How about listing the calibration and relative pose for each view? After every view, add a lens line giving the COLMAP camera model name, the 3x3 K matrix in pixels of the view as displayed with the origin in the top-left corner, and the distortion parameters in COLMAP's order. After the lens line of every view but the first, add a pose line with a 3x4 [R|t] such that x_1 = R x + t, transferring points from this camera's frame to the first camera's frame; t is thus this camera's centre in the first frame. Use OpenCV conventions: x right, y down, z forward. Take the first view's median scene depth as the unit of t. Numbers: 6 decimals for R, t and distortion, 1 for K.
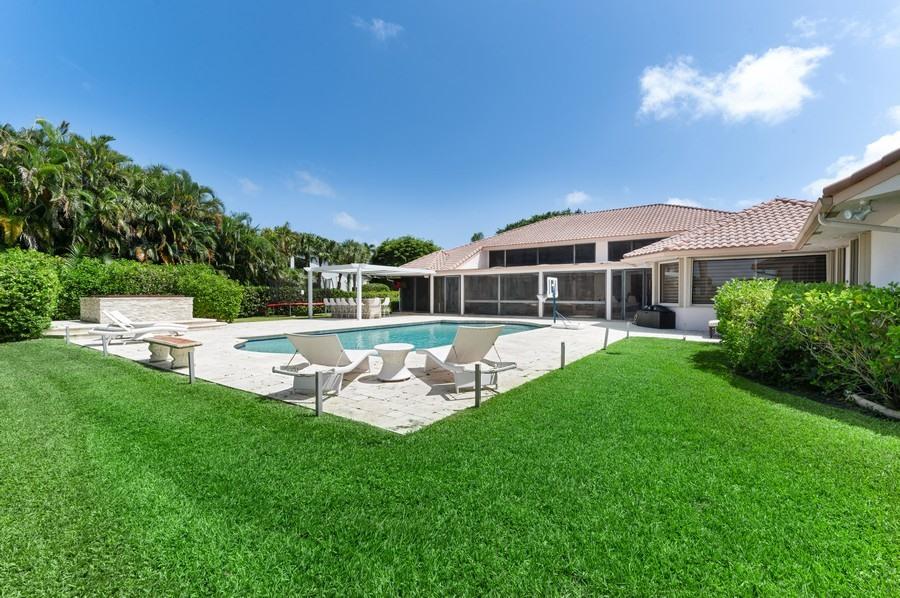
lens RADIAL K [[384.1, 0, 445.8], [0, 384.1, 301.4], [0, 0, 1]] dist [0.002020, -0.000017]
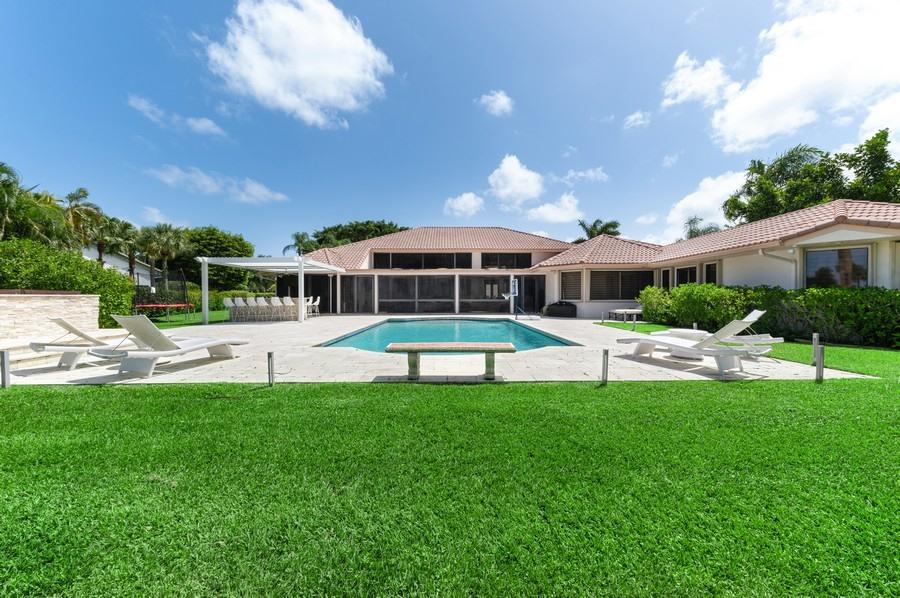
lens RADIAL K [[358.6, 0, 449.6], [0, 358.6, 298.6], [0, 0, 1]] dist [0.012755, -0.000651]
pose [[0.803972, -0.002934, 0.594660, -0.389373], [0.011393, 0.999880, -0.010470, 0.006725], [-0.594558, 0.015193, 0.803909, 0.129713]]
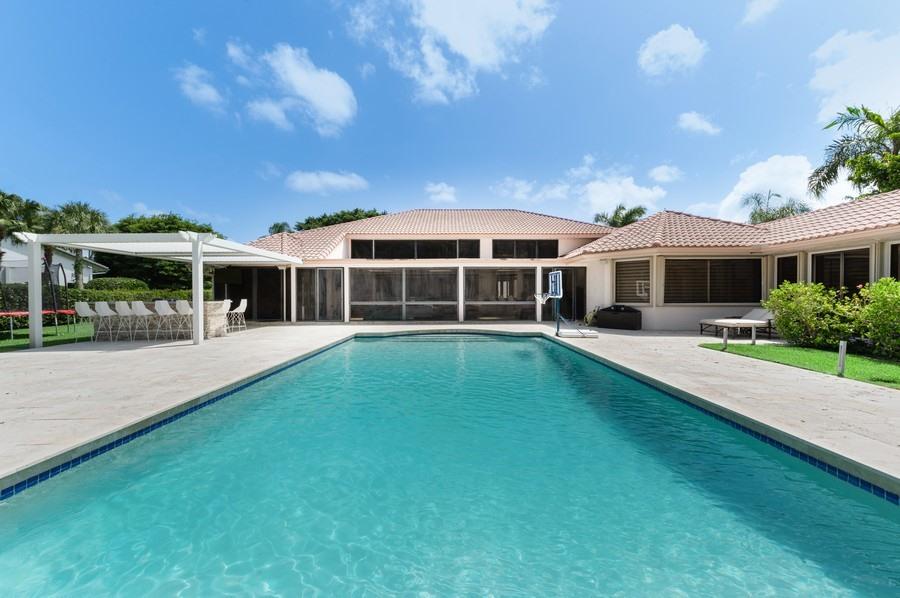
lens RADIAL K [[358.6, 0, 449.3], [0, 358.6, 296.5], [0, 0, 1]] dist [0.012755, -0.000651]
pose [[0.807199, -0.004214, 0.590264, -0.211540], [0.012657, 0.999868, -0.010171, -0.004684], [-0.590144, 0.015681, 0.807146, 0.367701]]
